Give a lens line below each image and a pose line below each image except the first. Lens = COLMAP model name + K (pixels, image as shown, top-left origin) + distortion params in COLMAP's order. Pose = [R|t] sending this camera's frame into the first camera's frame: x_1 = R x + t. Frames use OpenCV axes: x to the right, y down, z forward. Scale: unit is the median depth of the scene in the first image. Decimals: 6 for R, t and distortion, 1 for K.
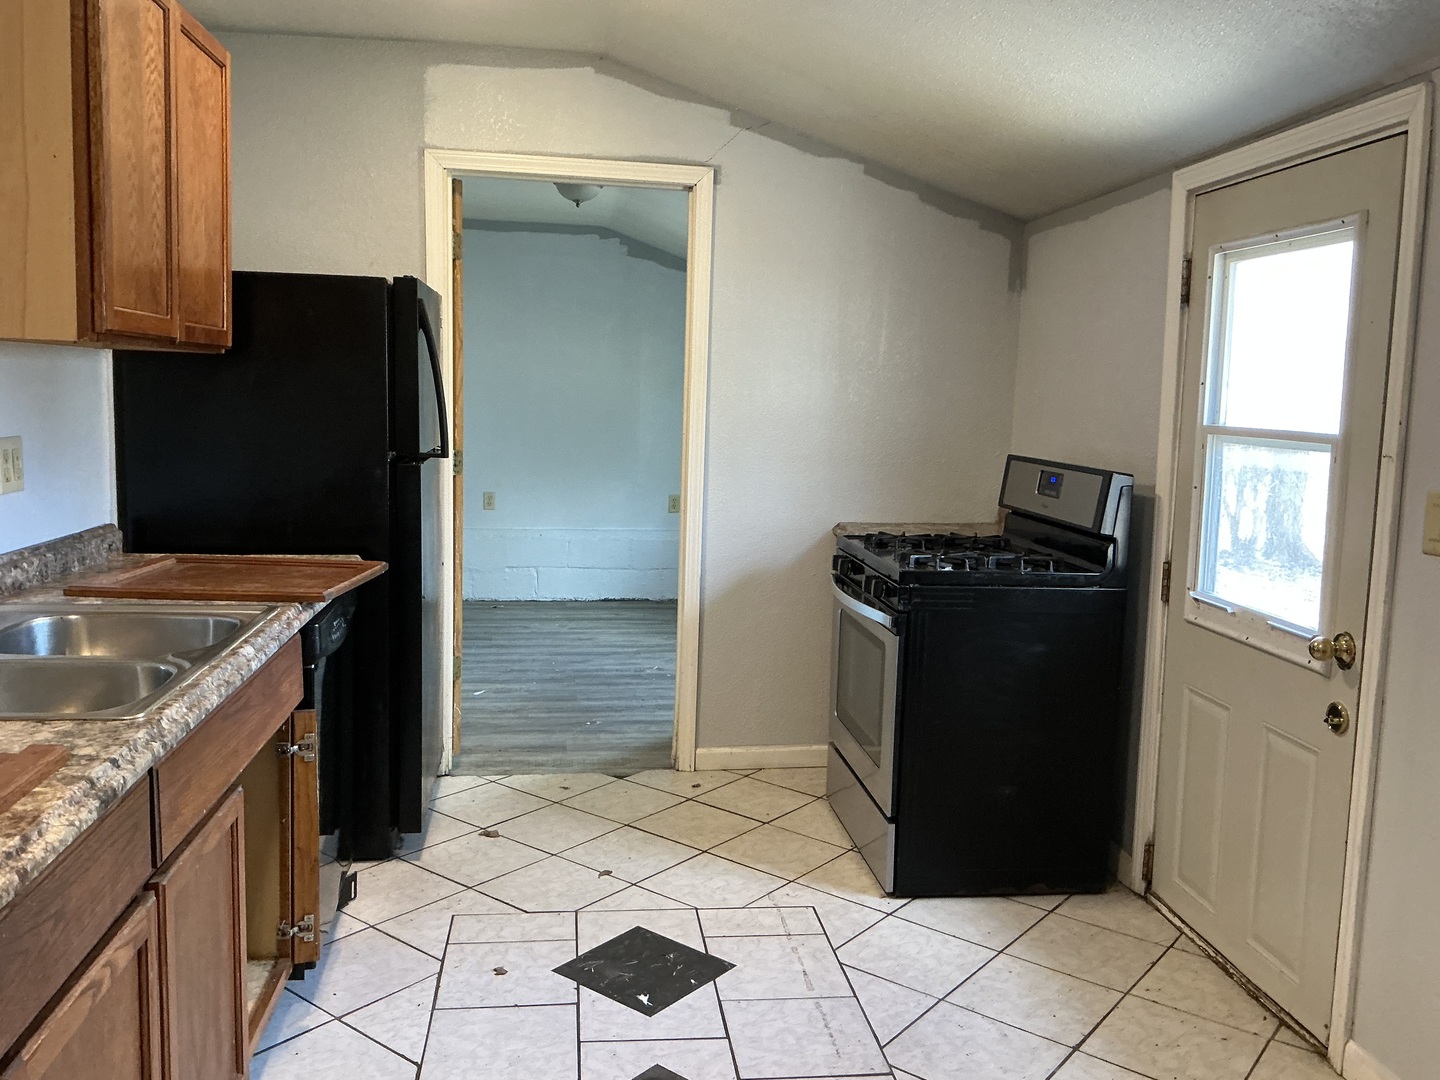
lens RADIAL K [[1186.2, 0, 719.3], [0, 1186.2, 539.6], [0, 0, 1]] dist [-0.000495, -0.005328]
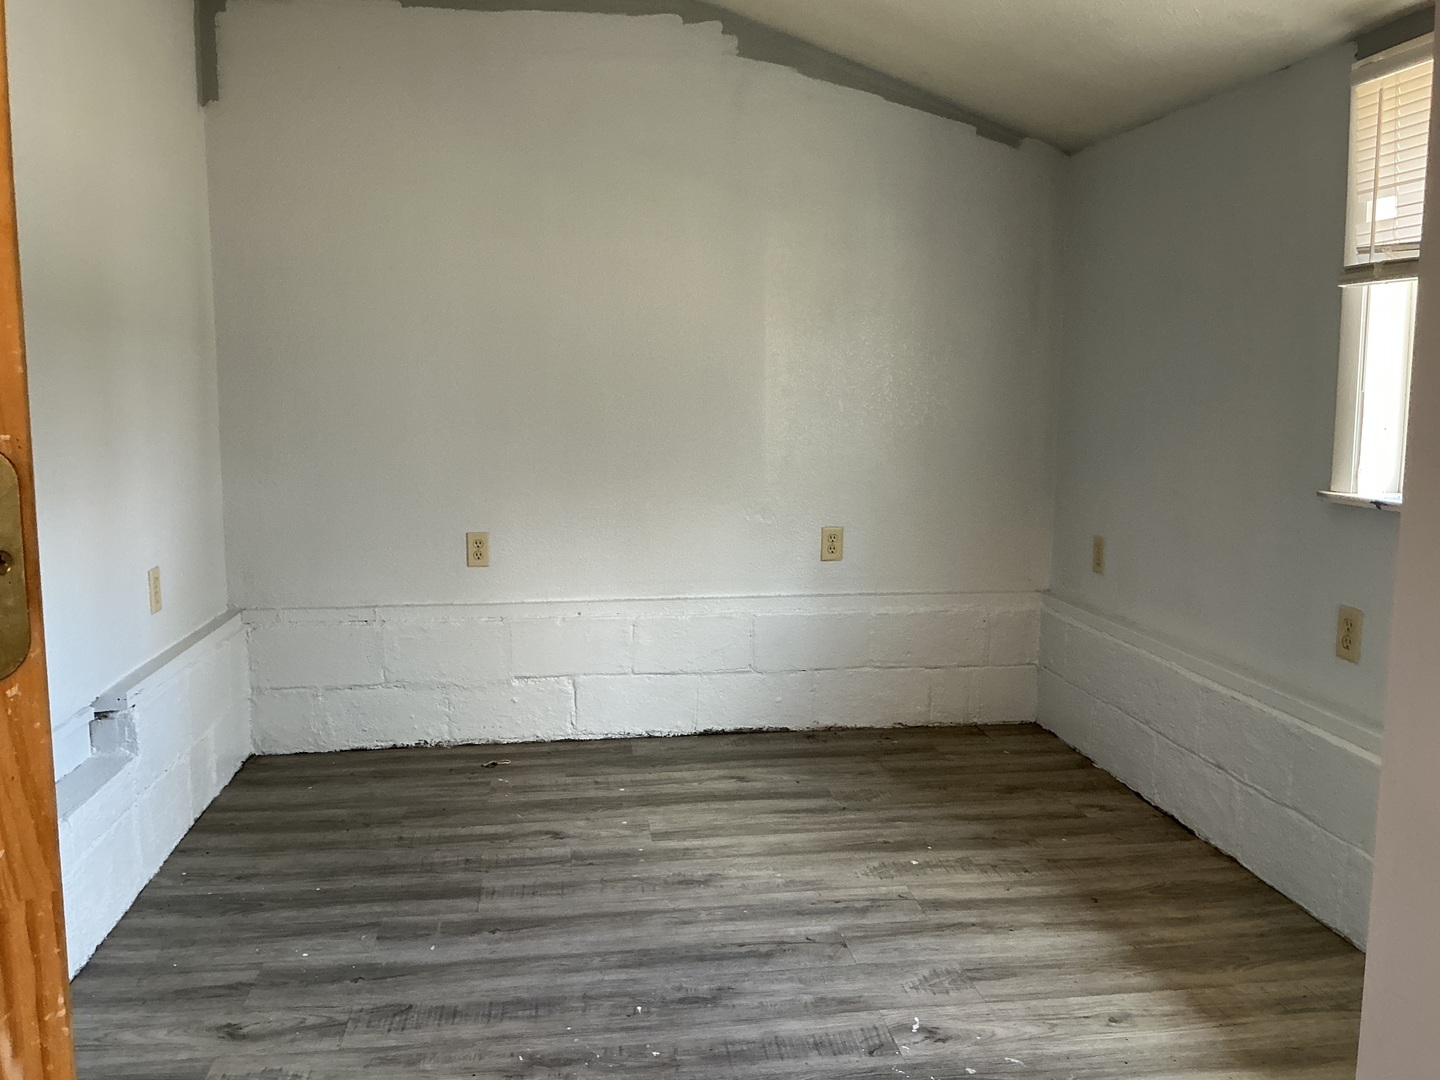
lens RADIAL K [[1186.2, 0, 720.7], [0, 1186.2, 536.1], [0, 0, 1]] dist [-0.000495, -0.005328]
pose [[0.999707, -0.022839, -0.008077, -0.084679], [0.022992, 0.999548, 0.019385, -0.045860], [0.007631, -0.019565, 0.999779, 0.489100]]
